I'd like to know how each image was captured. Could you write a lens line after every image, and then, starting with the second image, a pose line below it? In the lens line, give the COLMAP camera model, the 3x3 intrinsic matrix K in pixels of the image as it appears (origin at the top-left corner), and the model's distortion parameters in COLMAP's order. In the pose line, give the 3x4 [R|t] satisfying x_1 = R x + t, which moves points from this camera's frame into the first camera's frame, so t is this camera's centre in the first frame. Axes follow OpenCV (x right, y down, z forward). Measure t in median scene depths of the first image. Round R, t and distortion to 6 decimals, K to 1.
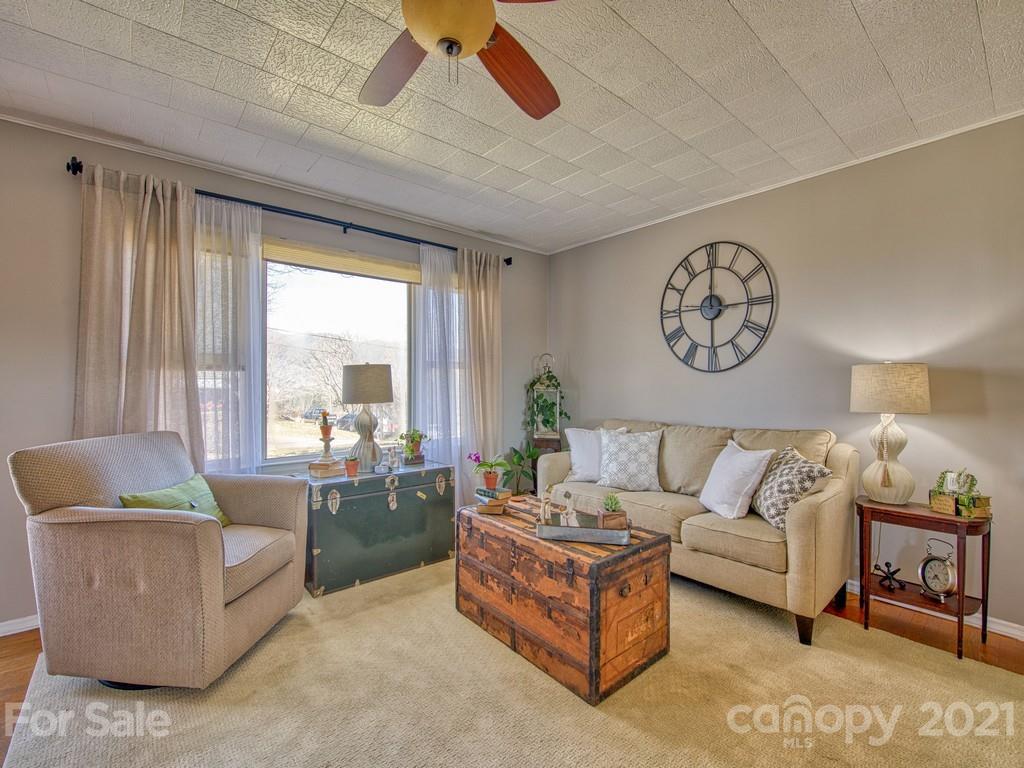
lens RADIAL K [[454.5, 0, 513.9], [0, 454.5, 383.0], [0, 0, 1]] dist [-0.014646, -0.000410]
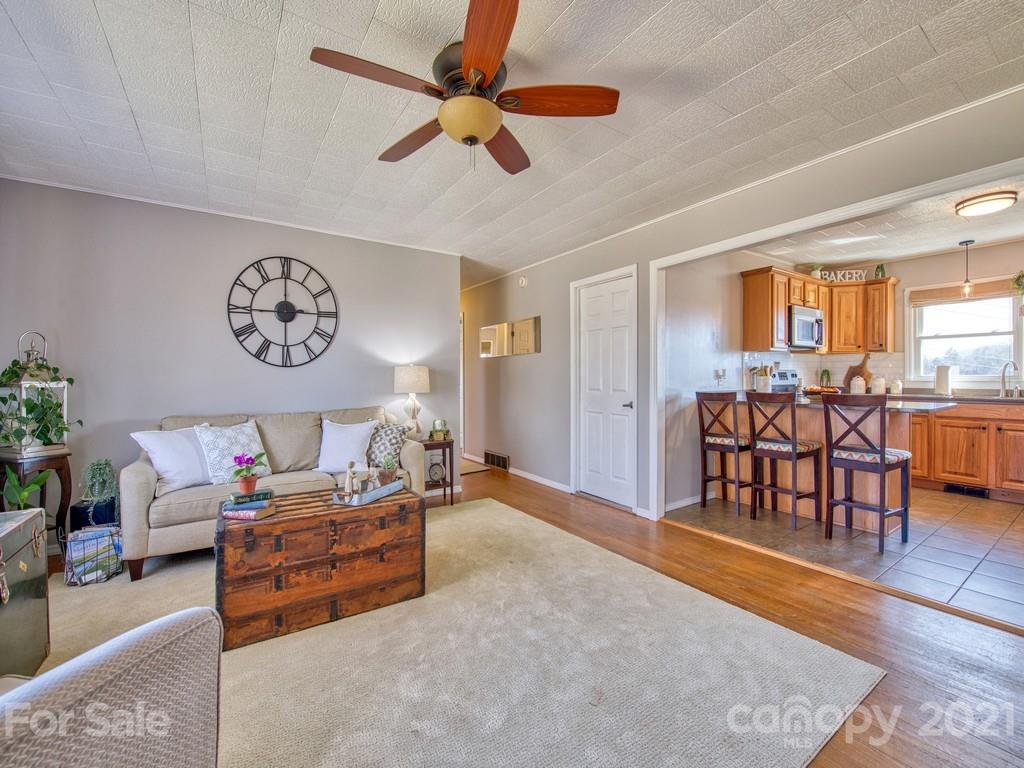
lens RADIAL K [[432.9, 0, 515.1], [0, 432.9, 381.8], [0, 0, 1]] dist [-0.009622, -0.002006]
pose [[0.113889, -0.009637, 0.993447, -0.655557], [-0.002470, 0.999947, 0.009983, 0.002191], [-0.993490, -0.003591, 0.113859, 0.300842]]
